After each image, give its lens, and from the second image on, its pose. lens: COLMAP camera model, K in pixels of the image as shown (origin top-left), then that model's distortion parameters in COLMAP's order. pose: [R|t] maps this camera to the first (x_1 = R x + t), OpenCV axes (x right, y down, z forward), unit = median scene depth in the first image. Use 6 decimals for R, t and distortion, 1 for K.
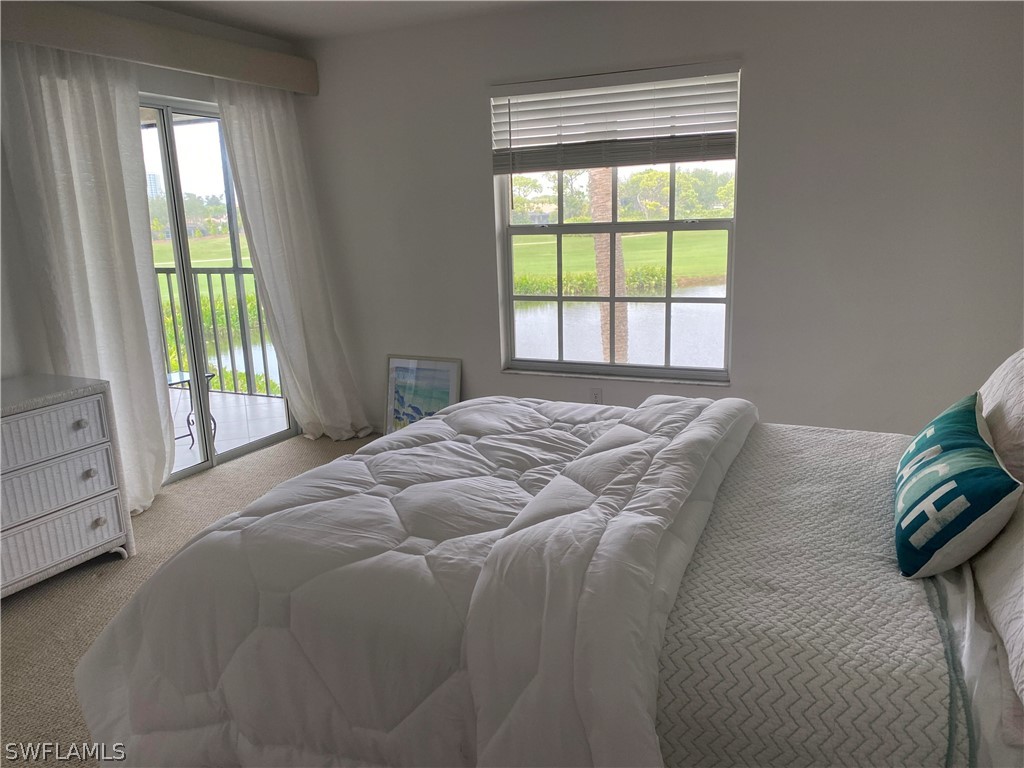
lens RADIAL K [[781.6, 0, 512.0], [0, 781.6, 384.0], [0, 0, 1]] dist [0.006016, -0.005637]
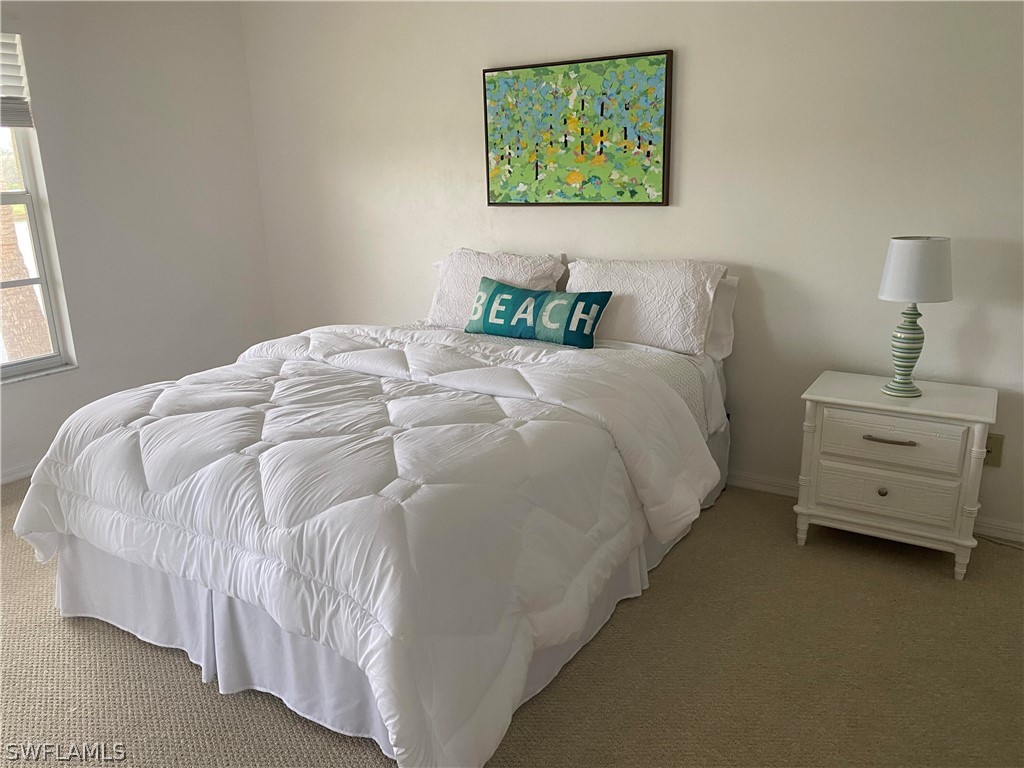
lens RADIAL K [[781.6, 0, 512.0], [0, 781.6, 384.0], [0, 0, 1]] dist [0.006016, -0.005637]
pose [[0.126799, -0.239752, 0.962518, -1.090009], [0.228391, 0.951335, 0.206879, -0.101635], [-0.965277, 0.193599, 0.175385, 0.596342]]
